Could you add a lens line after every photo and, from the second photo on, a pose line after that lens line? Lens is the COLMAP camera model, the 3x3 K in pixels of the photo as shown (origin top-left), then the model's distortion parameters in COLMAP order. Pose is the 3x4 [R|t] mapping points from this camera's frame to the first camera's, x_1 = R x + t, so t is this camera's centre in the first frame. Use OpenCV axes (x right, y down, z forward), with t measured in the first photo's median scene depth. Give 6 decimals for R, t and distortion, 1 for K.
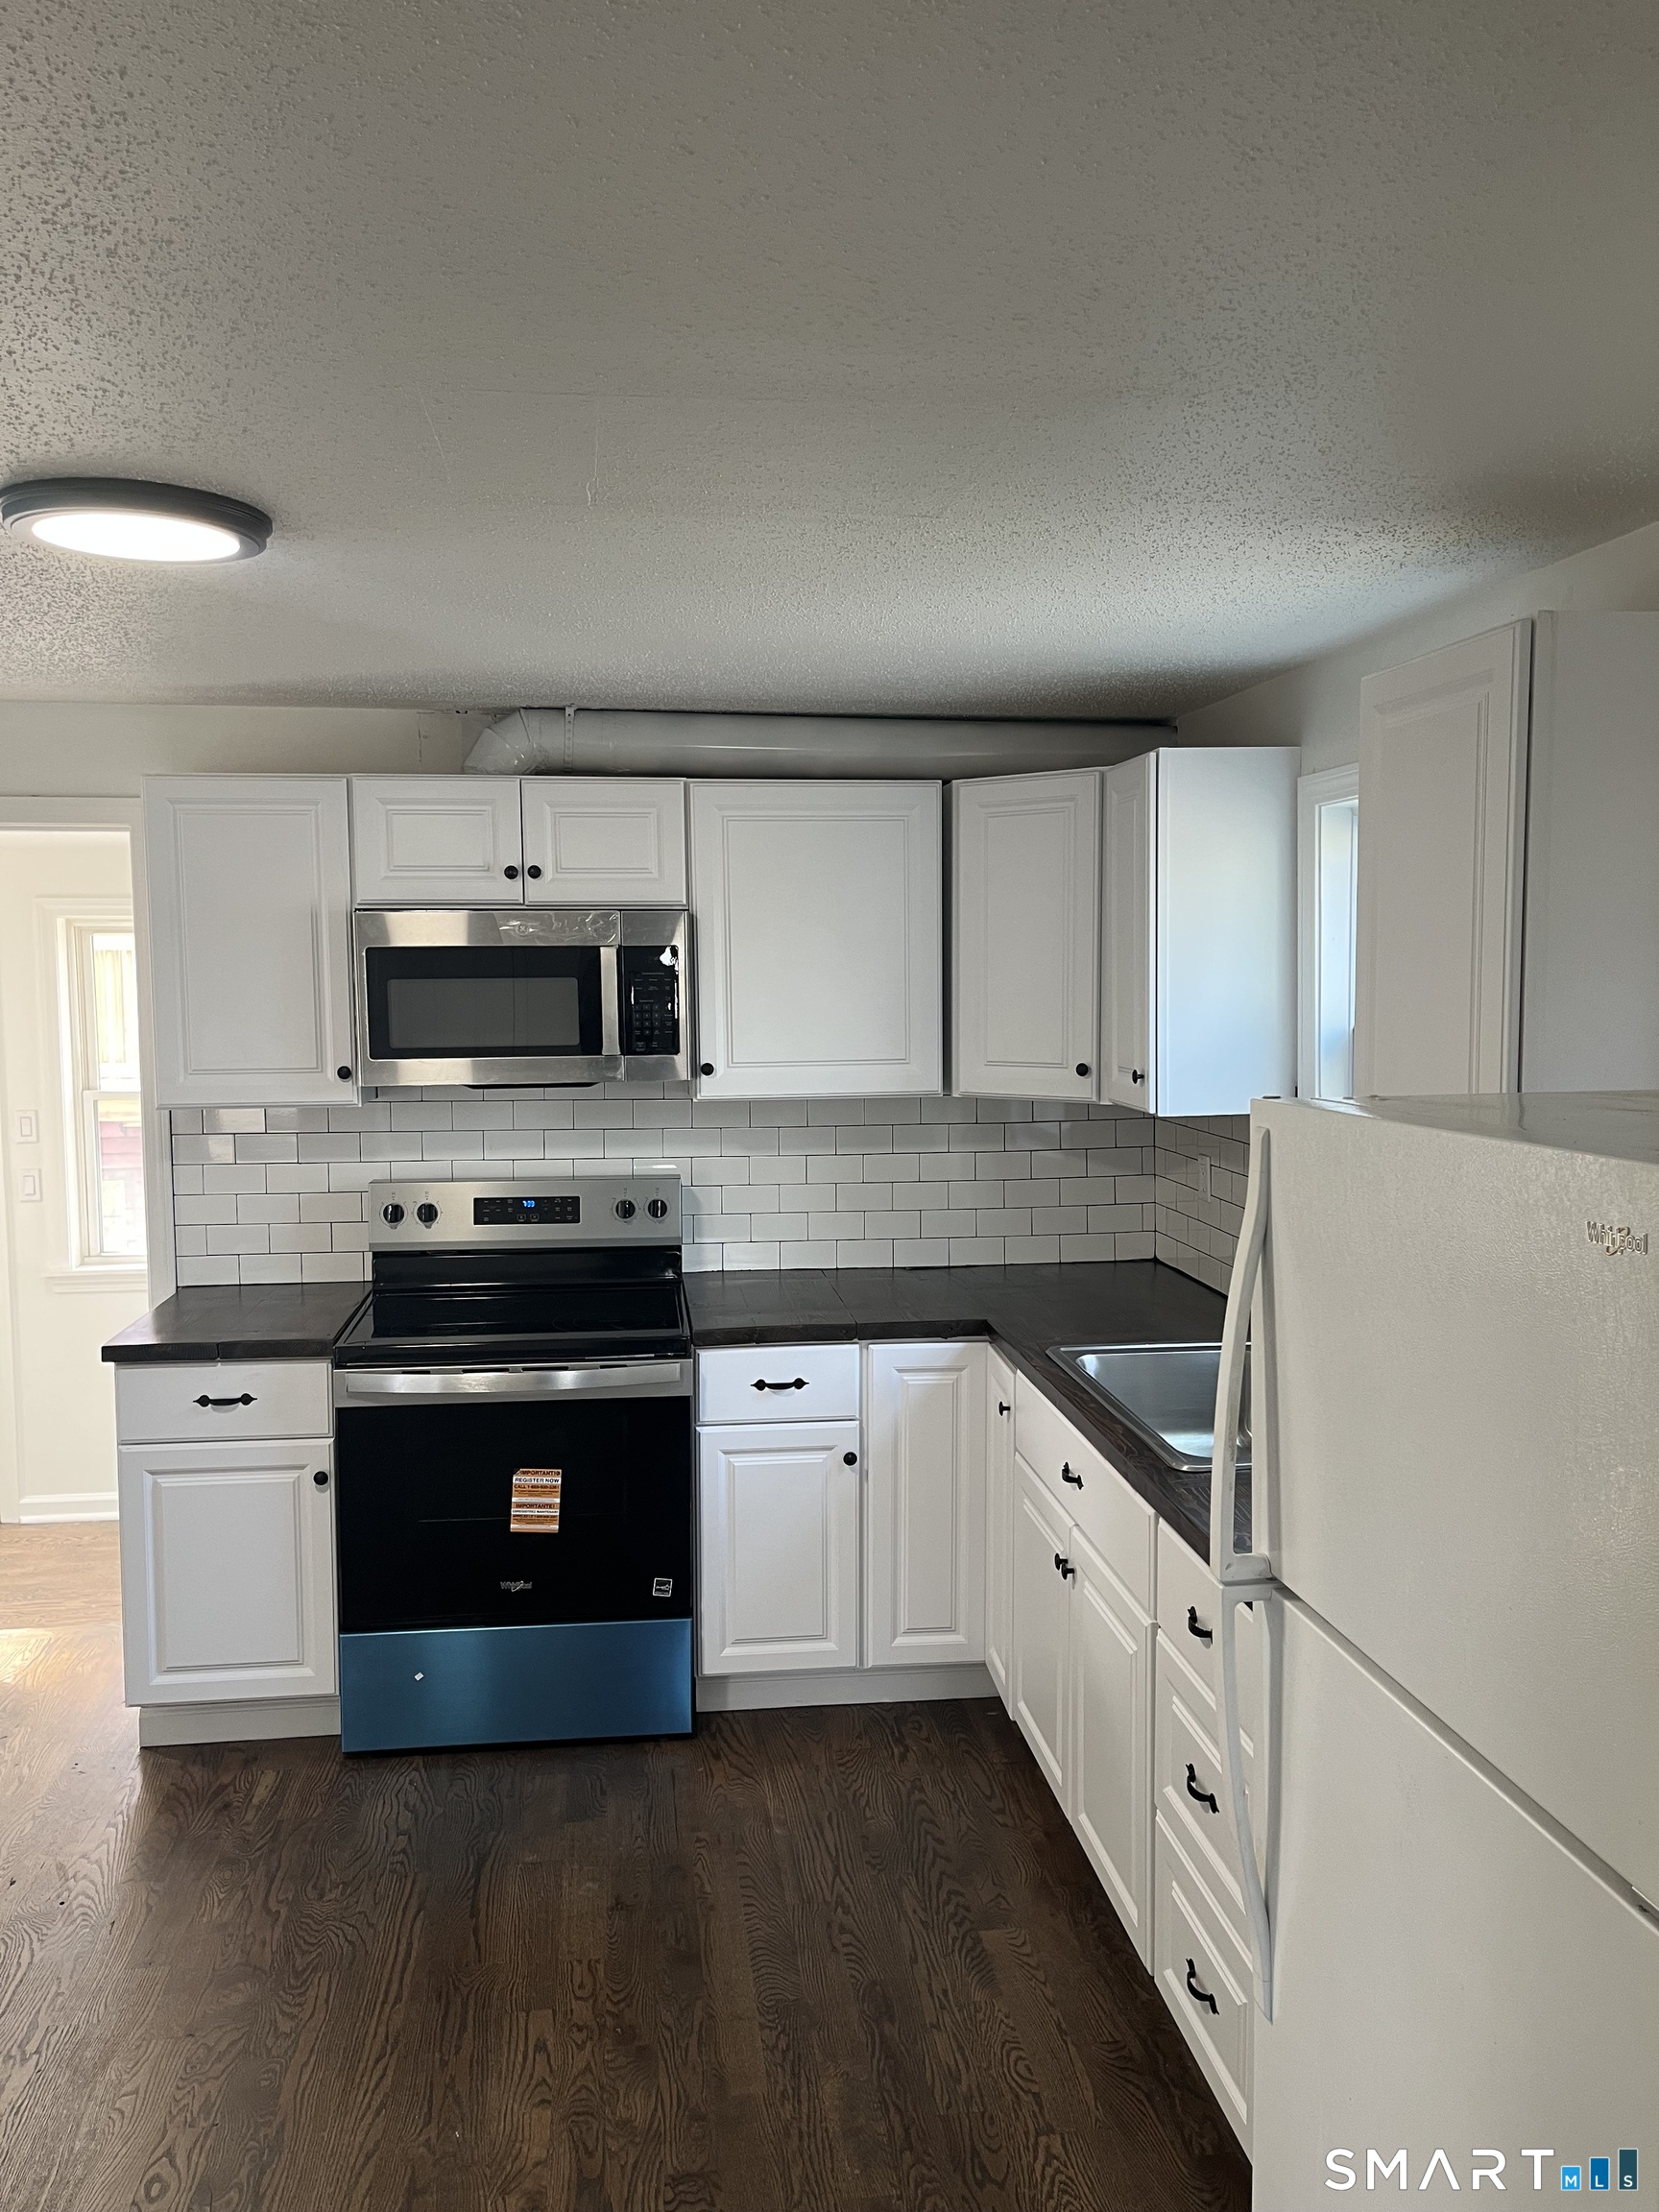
lens RADIAL K [[1665.5, 0, 843.0], [0, 1665.5, 1102.6], [0, 0, 1]] dist [0.054411, -0.085523]
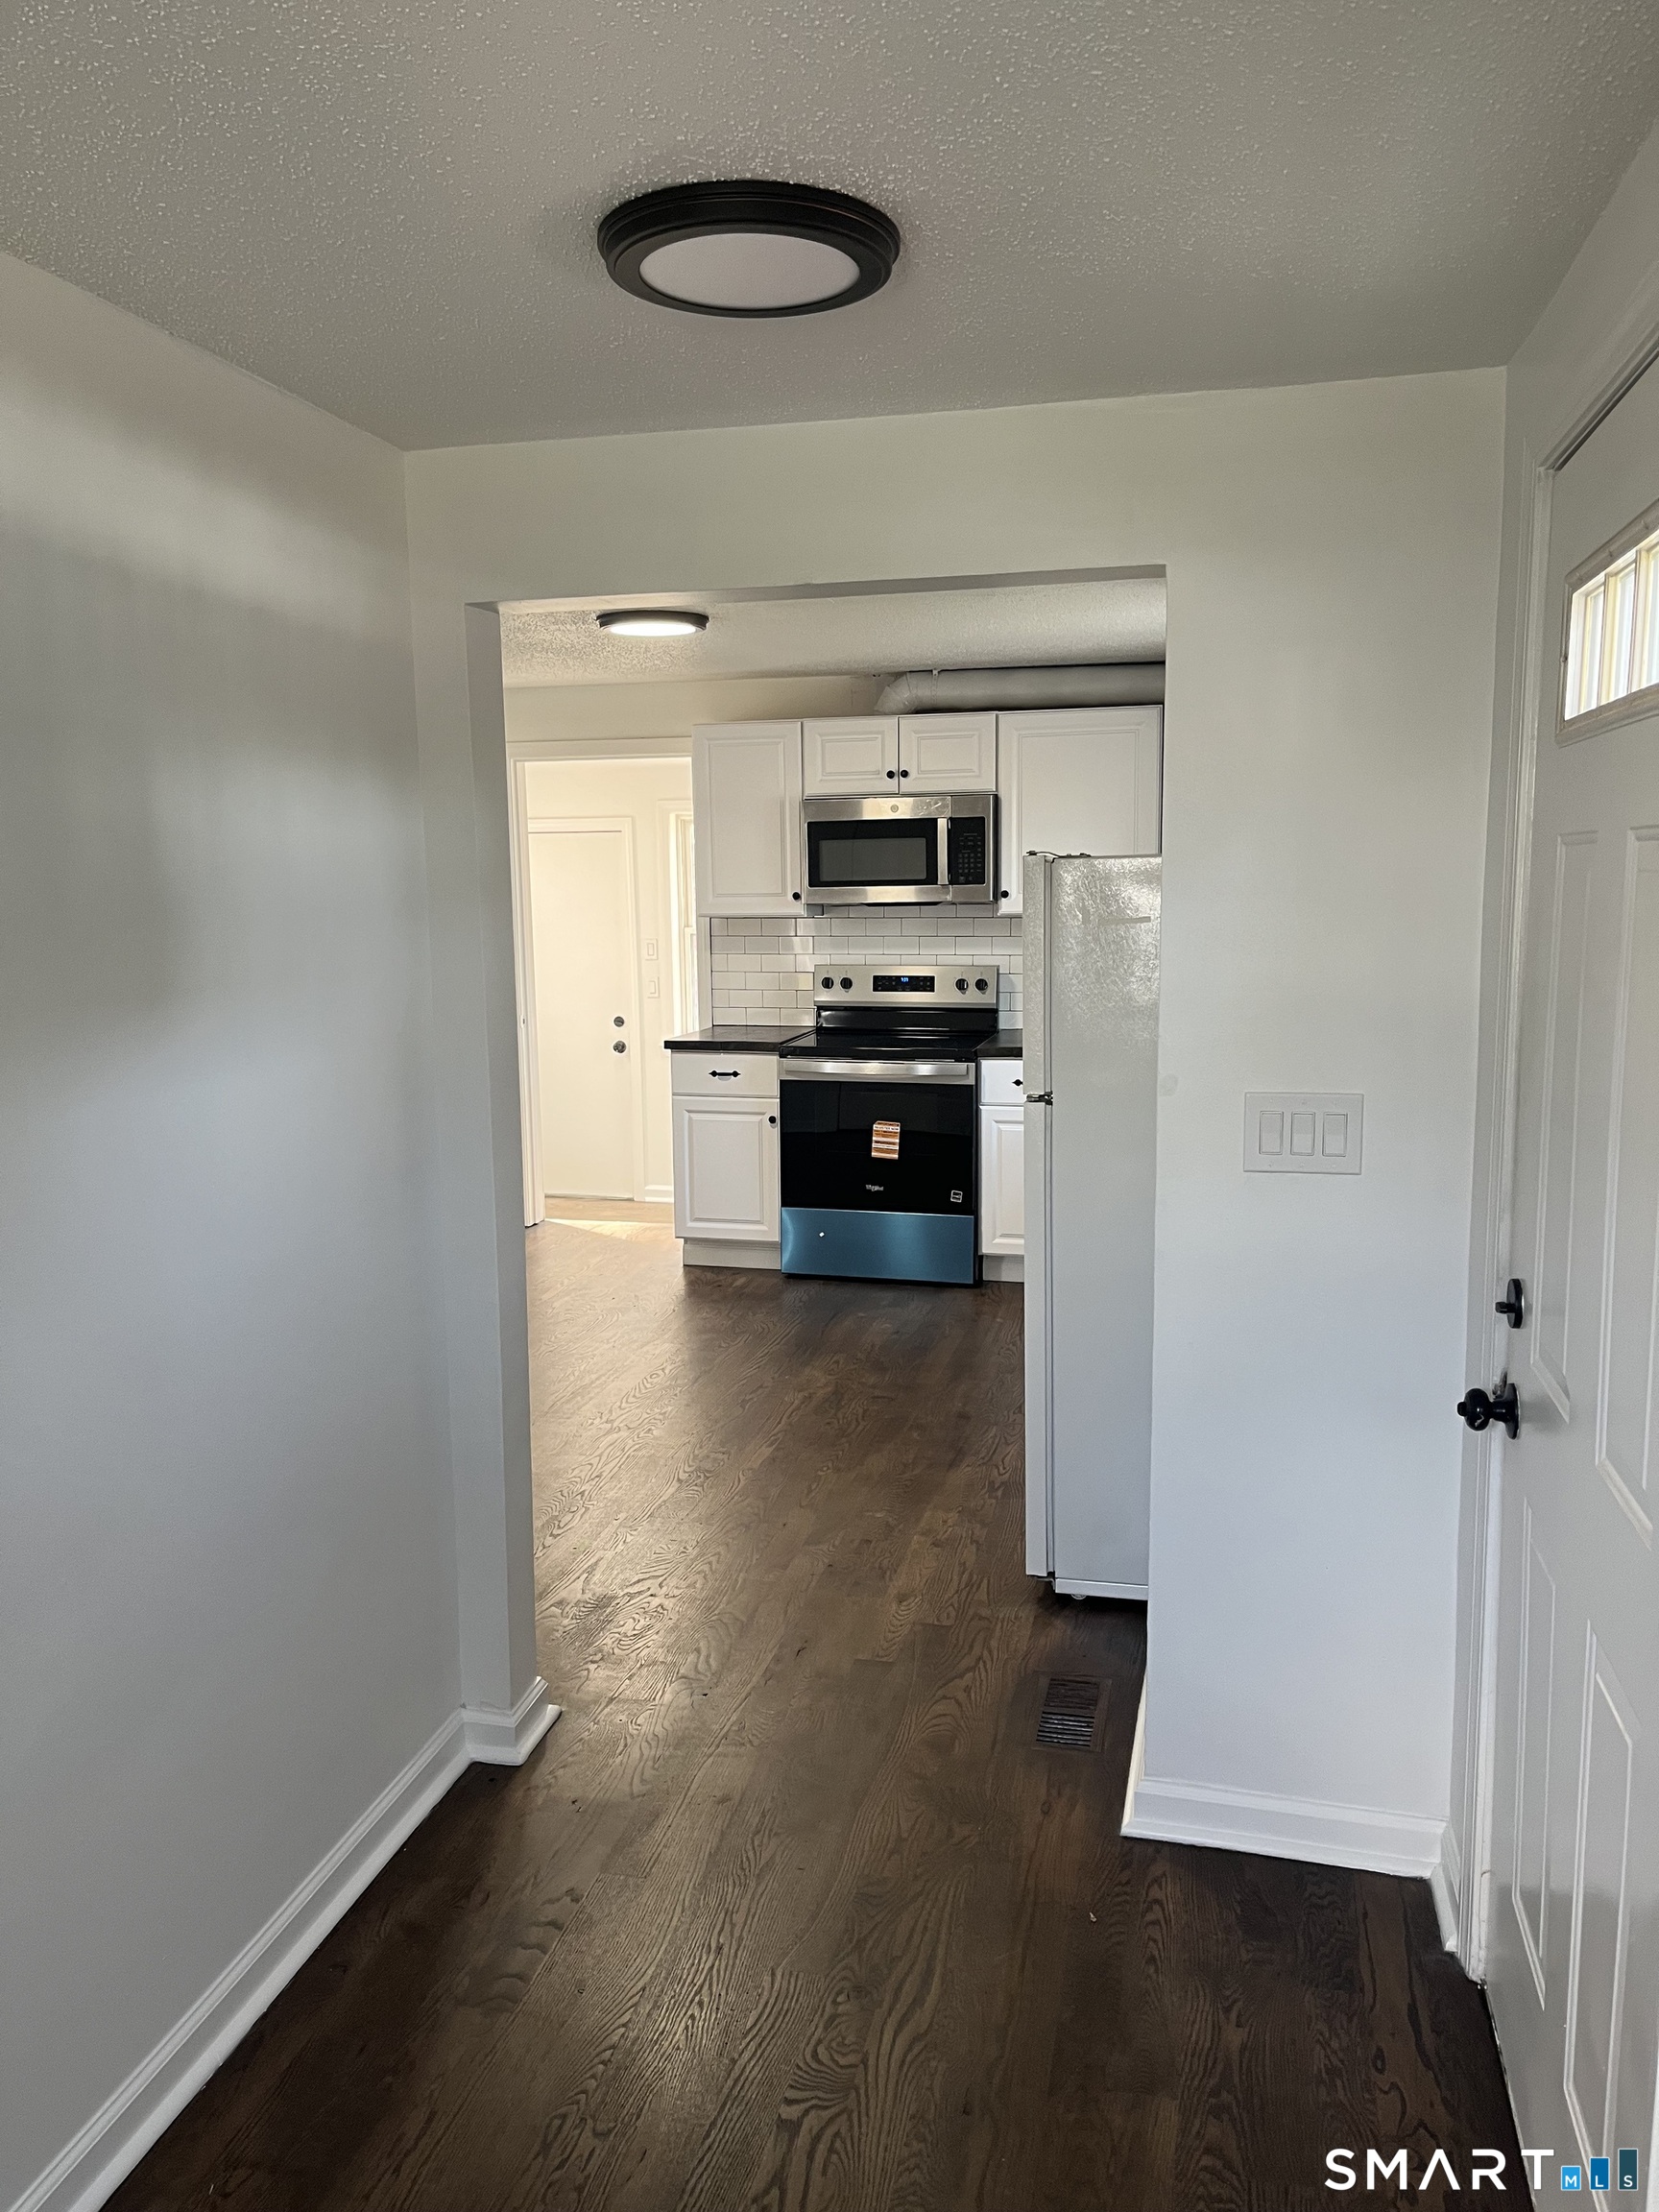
lens RADIAL K [[1630.9, 0, 835.6], [0, 1630.9, 1135.4], [0, 0, 1]] dist [0.067871, -0.084134]
pose [[0.931384, 0.051331, -0.360401, 0.376896], [-0.022874, 0.996305, 0.082787, 0.092072], [0.363319, -0.068863, 0.929116, -0.594757]]
